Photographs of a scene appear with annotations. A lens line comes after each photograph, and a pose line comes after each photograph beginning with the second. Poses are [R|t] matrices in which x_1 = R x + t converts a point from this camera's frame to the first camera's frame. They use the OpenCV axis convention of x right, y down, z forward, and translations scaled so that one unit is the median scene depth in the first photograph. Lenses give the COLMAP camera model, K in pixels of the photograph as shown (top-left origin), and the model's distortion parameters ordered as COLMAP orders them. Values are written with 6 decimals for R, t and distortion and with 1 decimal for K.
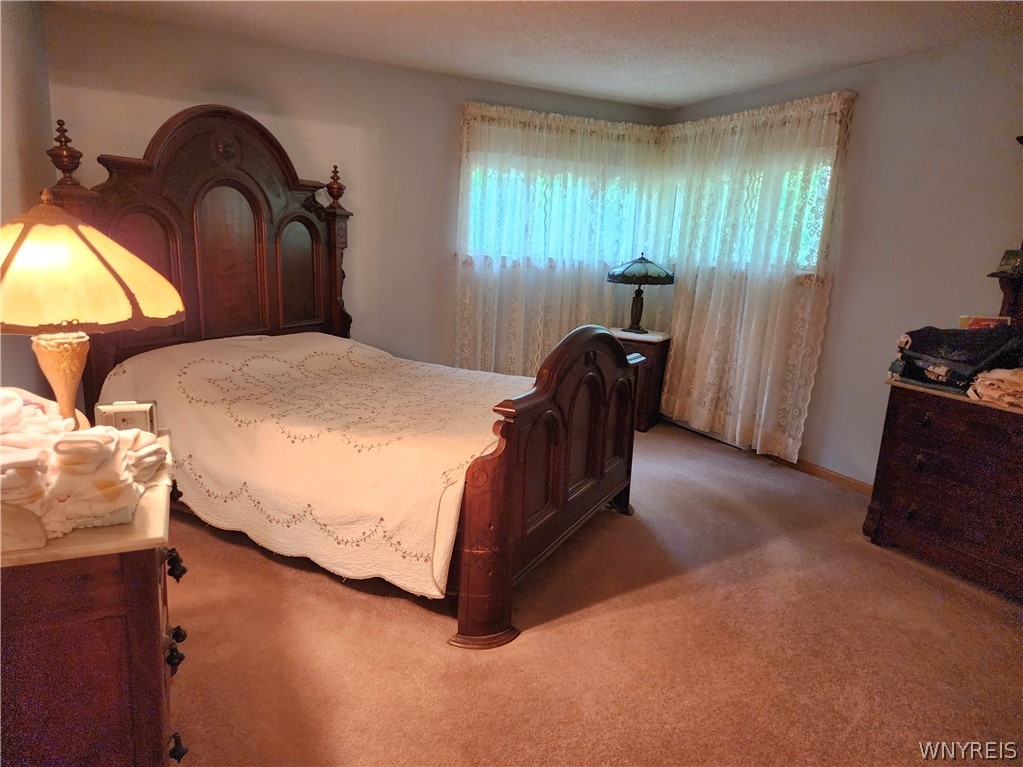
lens RADIAL K [[681.3, 0, 509.5], [0, 681.3, 384.0], [0, 0, 1]] dist [0.041684, -0.009148]
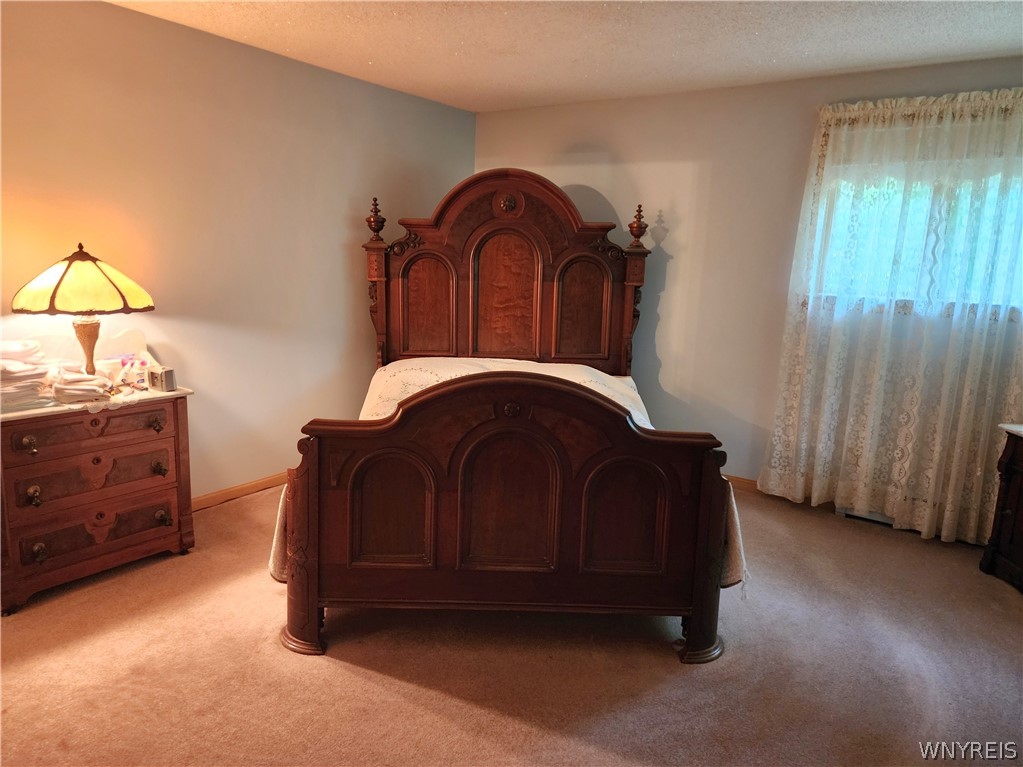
lens RADIAL K [[681.3, 0, 509.4], [0, 681.3, 383.4], [0, 0, 1]] dist [0.041684, -0.009148]
pose [[0.500247, 0.128120, -0.856351, 0.529592], [-0.186563, 0.981712, 0.037893, -0.065051], [0.845545, 0.140808, 0.515001, 0.358822]]
